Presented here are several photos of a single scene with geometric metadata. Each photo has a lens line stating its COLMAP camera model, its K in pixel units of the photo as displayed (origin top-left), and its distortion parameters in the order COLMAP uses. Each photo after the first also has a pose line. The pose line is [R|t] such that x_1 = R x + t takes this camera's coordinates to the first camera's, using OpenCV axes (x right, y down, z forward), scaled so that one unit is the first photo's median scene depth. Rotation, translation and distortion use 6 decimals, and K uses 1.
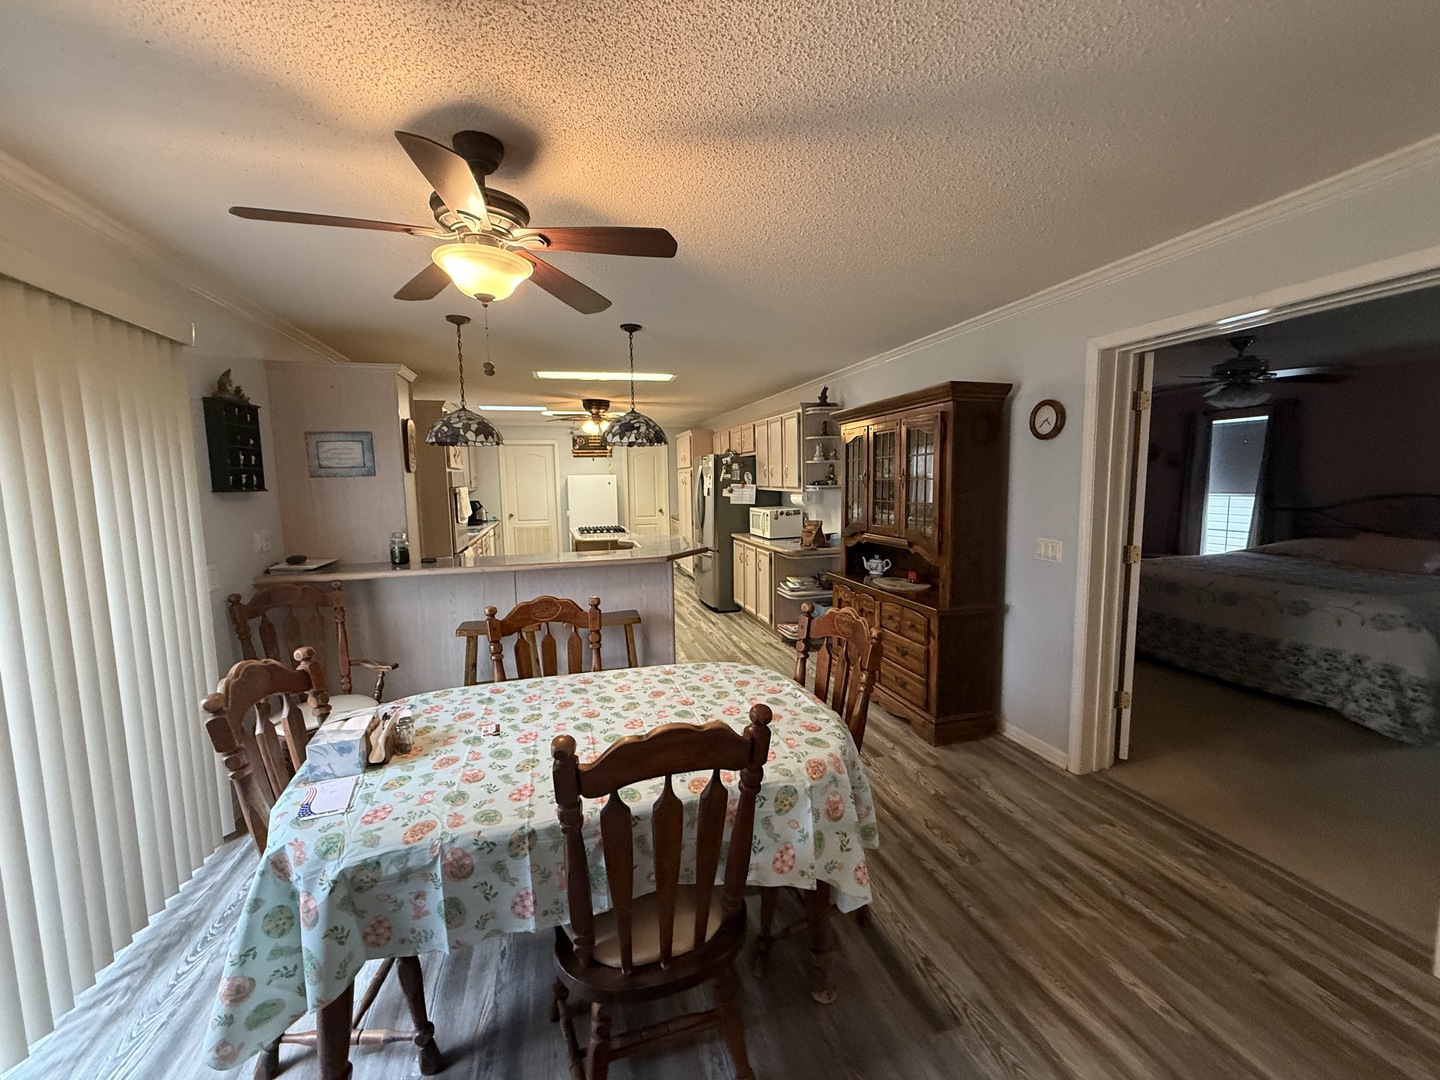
lens RADIAL K [[574.2, 0, 715.7], [0, 574.2, 540.0], [0, 0, 1]] dist [0.000393, 0.000065]
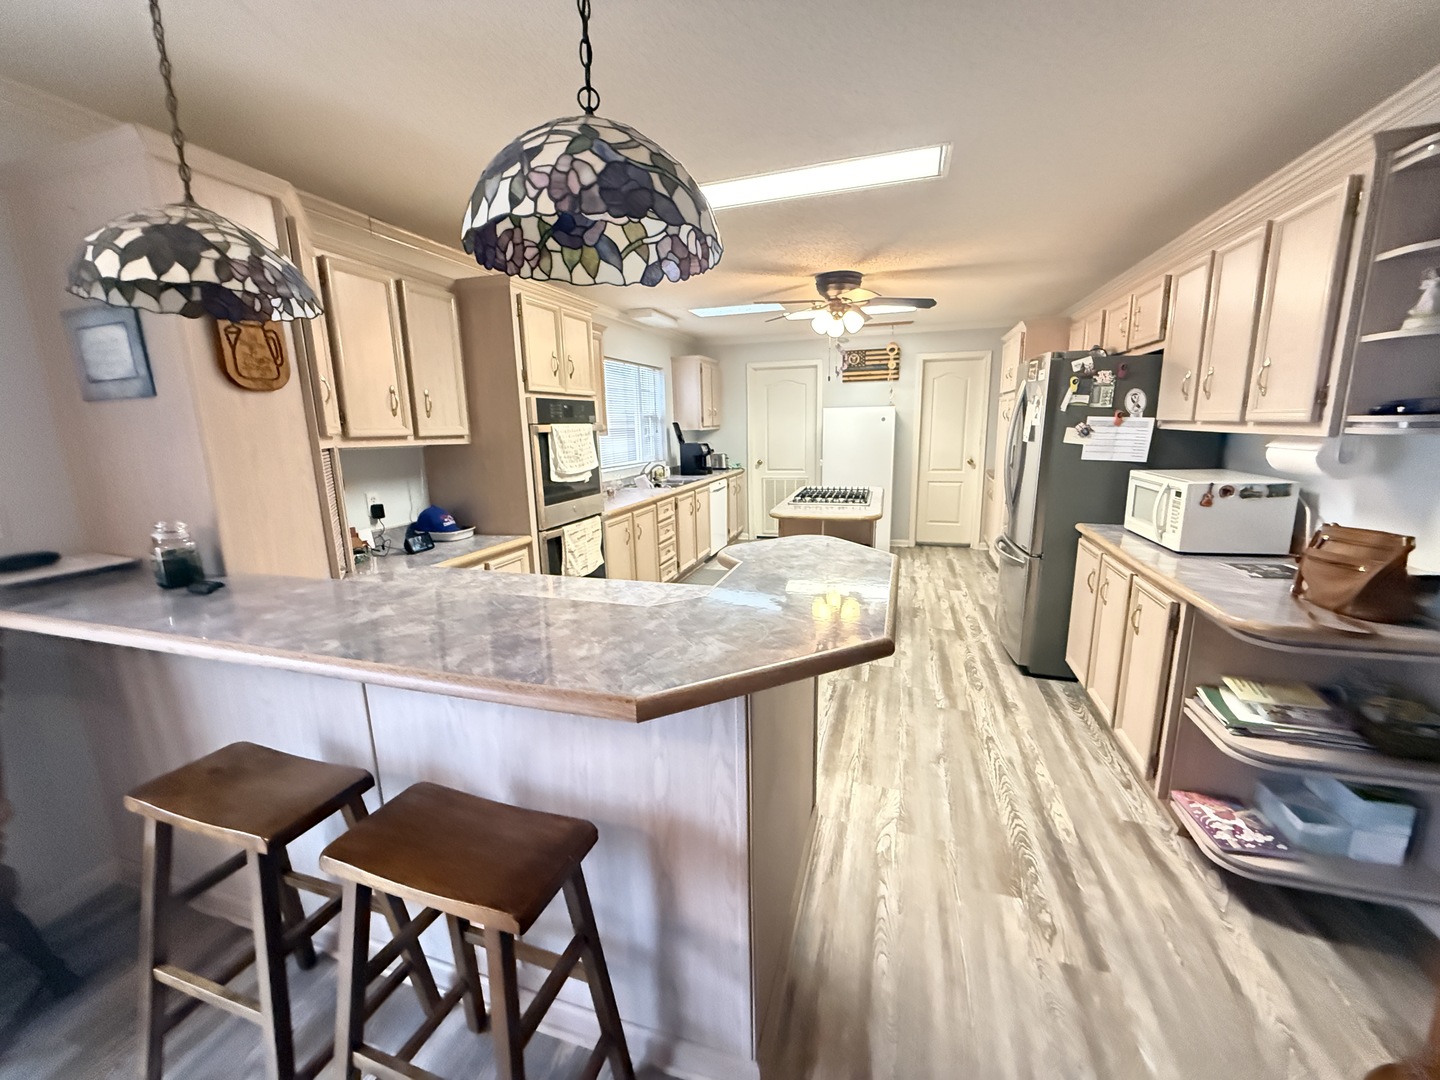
lens RADIAL K [[572.8, 0, 720.0], [0, 572.8, 540.0], [0, 0, 1]] dist [0.000385, 0.000198]
pose [[0.838285, 0.106421, -0.534746, 0.050538], [-0.050669, 0.991728, 0.117936, -0.054702], [0.542873, -0.071769, 0.836742, 0.635849]]
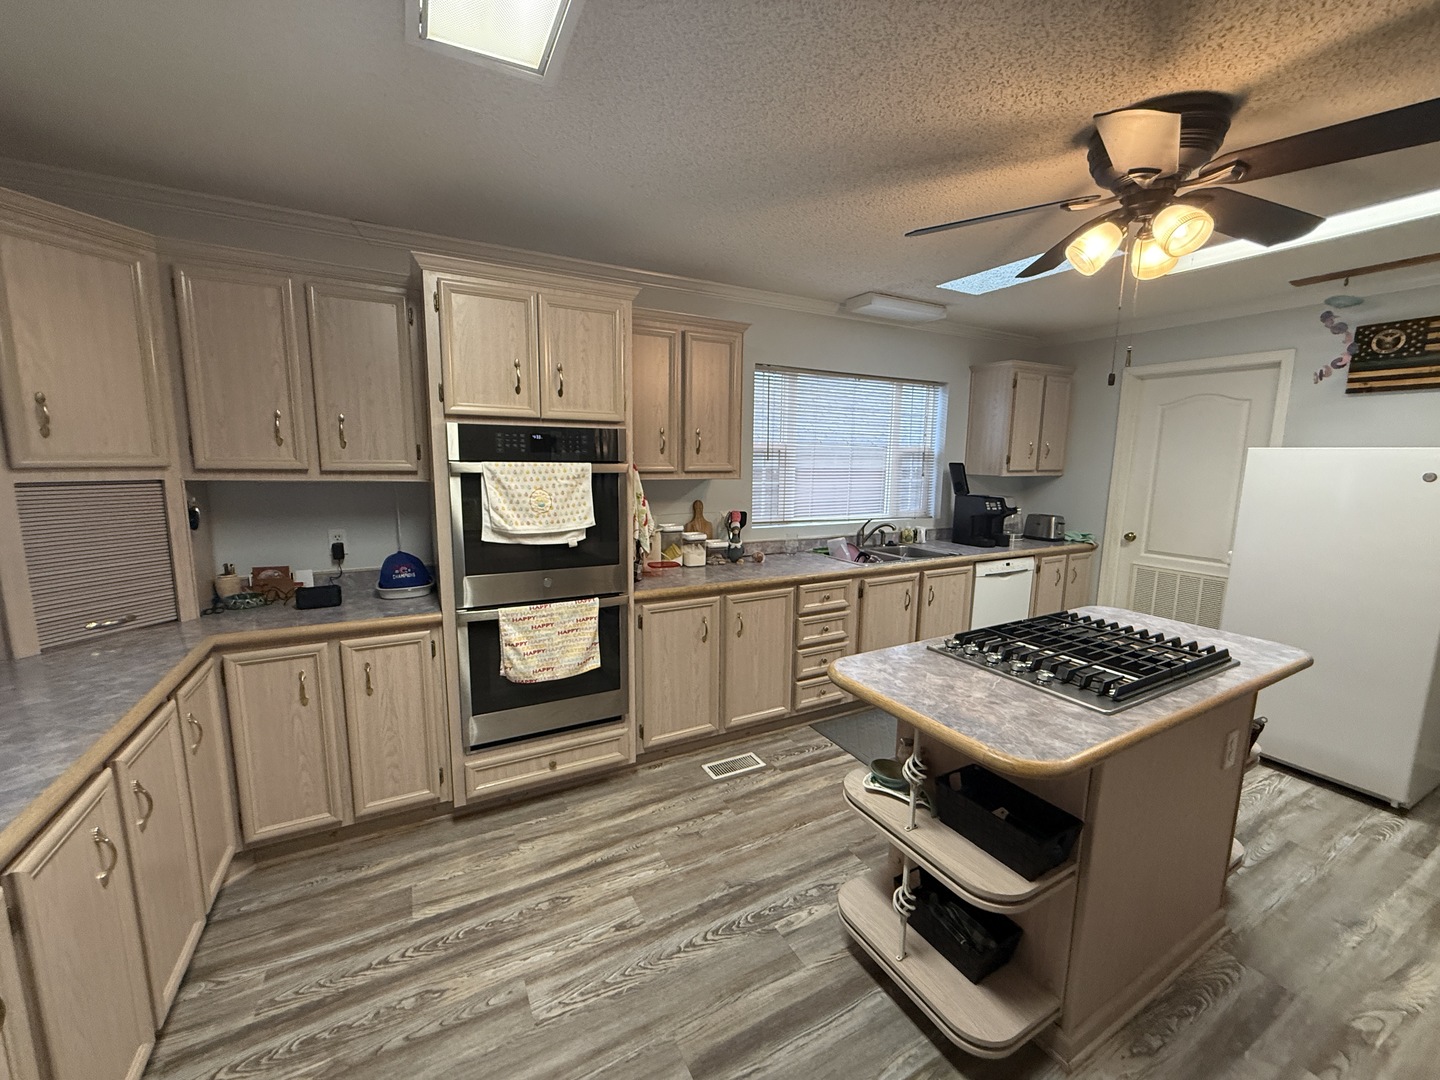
lens RADIAL K [[572.9, 0, 715.1], [0, 572.9, 541.6], [0, 0, 1]] dist [0.000554, -0.000195]
pose [[0.215957, 0.163283, -0.962653, 0.013735], [-0.123343, 0.982582, 0.138993, -0.123720], [0.968581, 0.088720, 0.232336, 1.176109]]
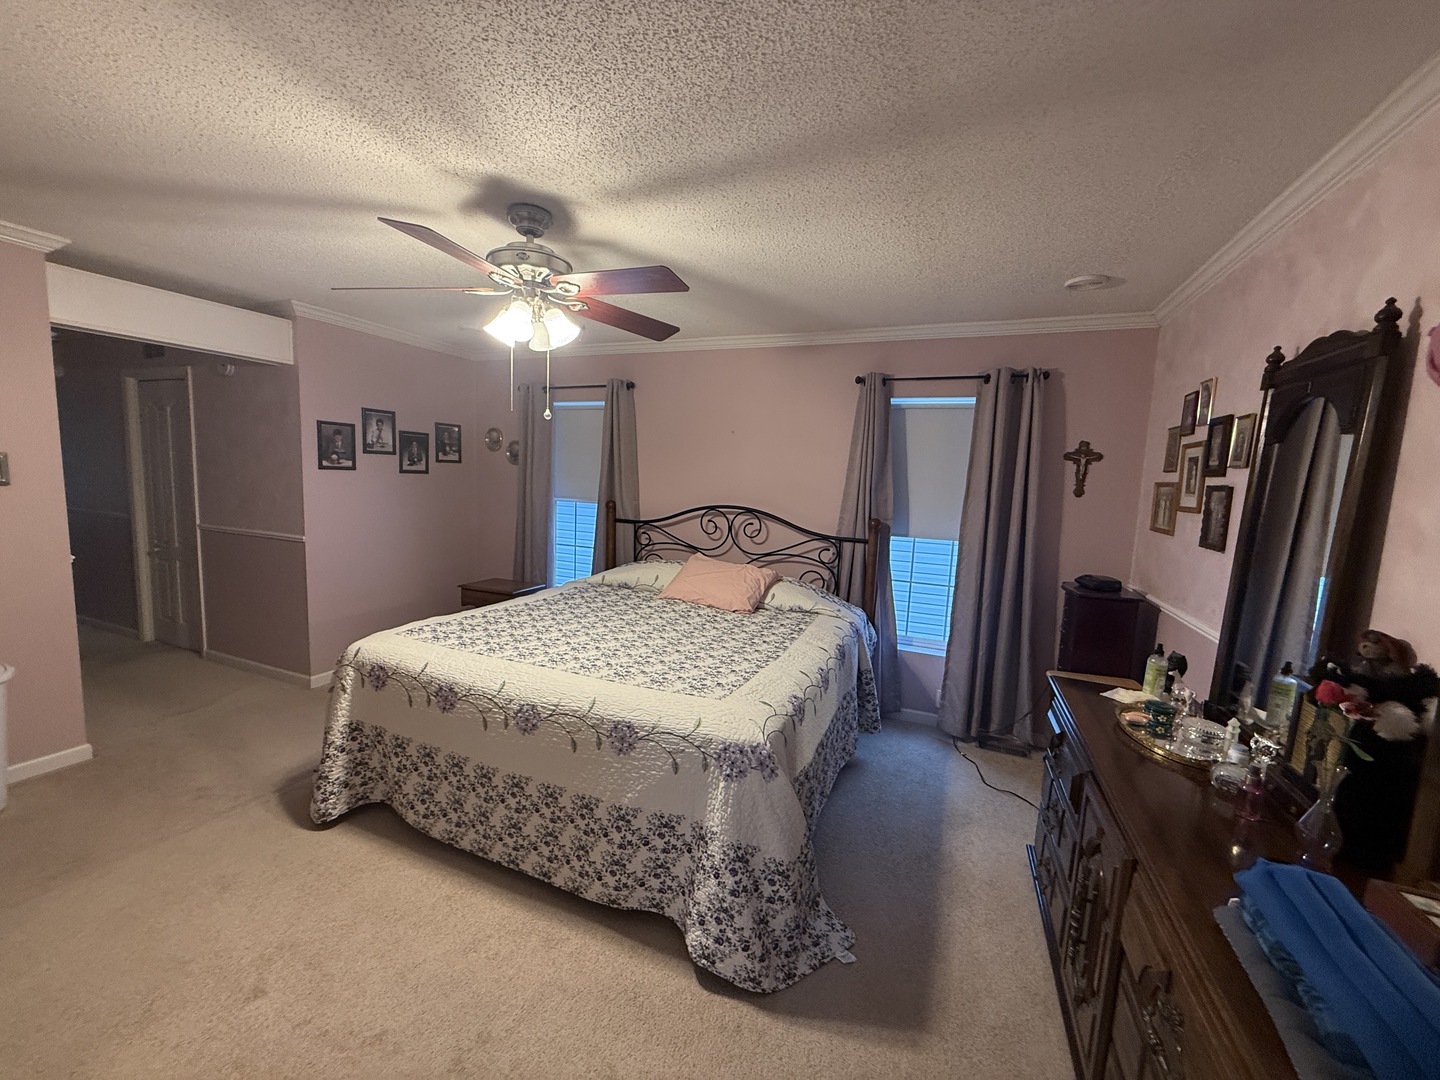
lens RADIAL K [[574.2, 0, 715.7], [0, 574.2, 540.0], [0, 0, 1]] dist [0.000393, 0.000065]
pose [[0.621296, -0.045392, 0.782260, 0.546367], [0.030555, 0.998965, 0.033699, -0.060483], [-0.782980, 0.002965, 0.622039, 0.497559]]
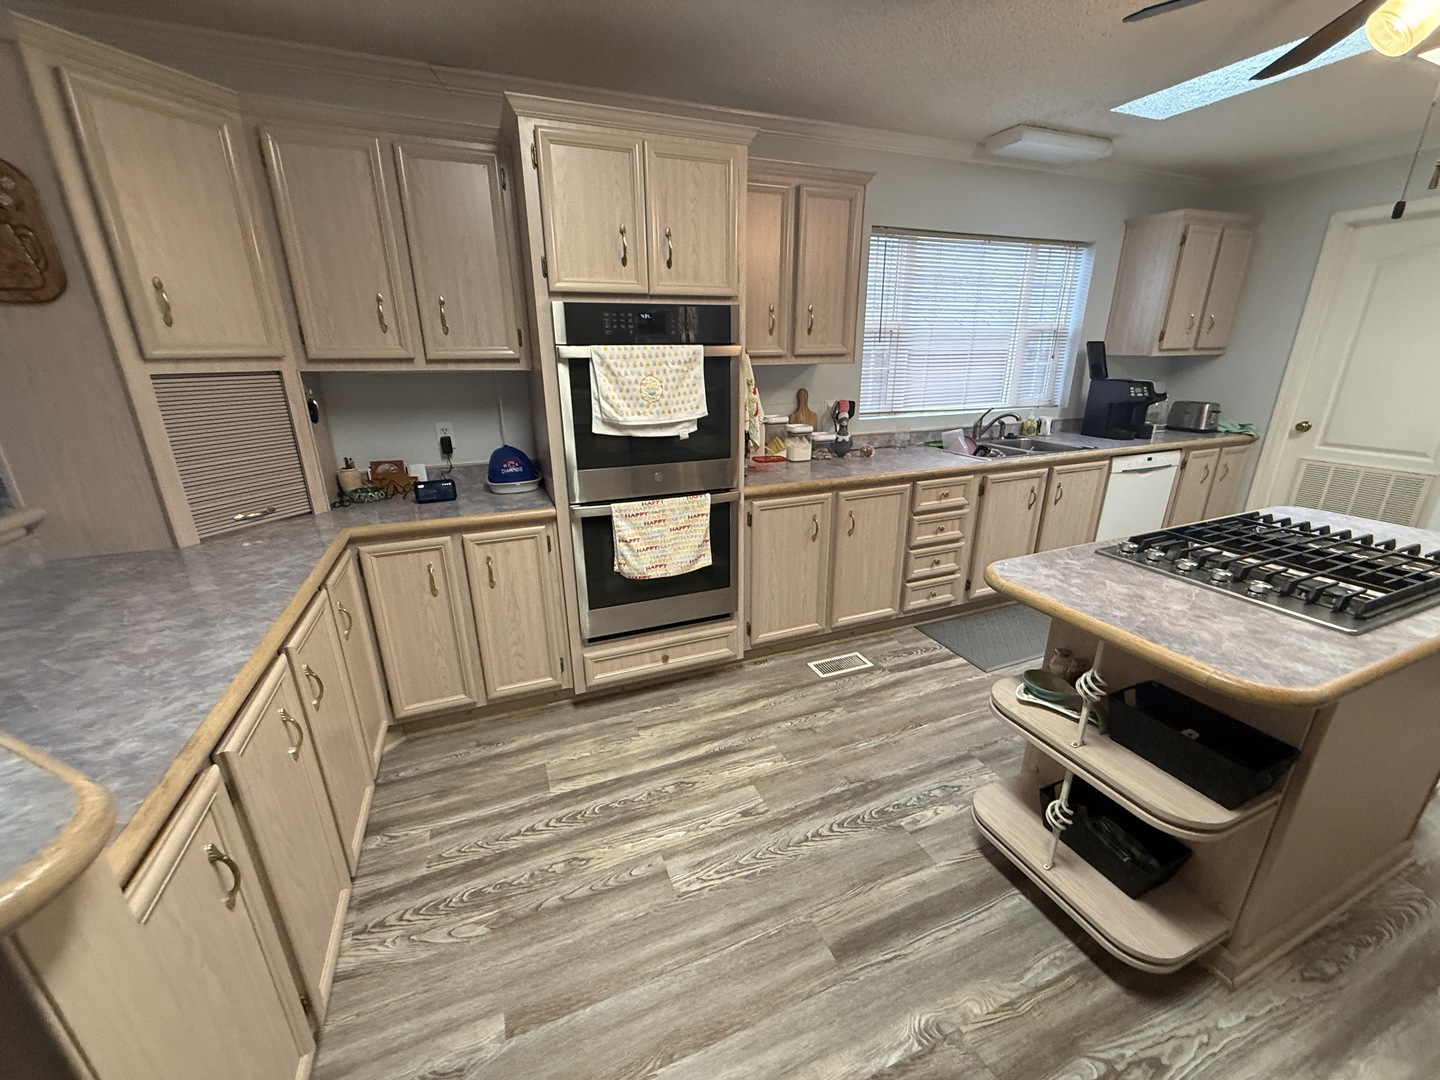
lens RADIAL K [[574.2, 0, 715.7], [0, 574.2, 540.0], [0, 0, 1]] dist [0.000393, 0.000065]
pose [[0.107570, 0.331006, -0.937477, -0.023638], [-0.102170, 0.941637, 0.320751, -0.109809], [0.988934, 0.061278, 0.135111, 1.138884]]
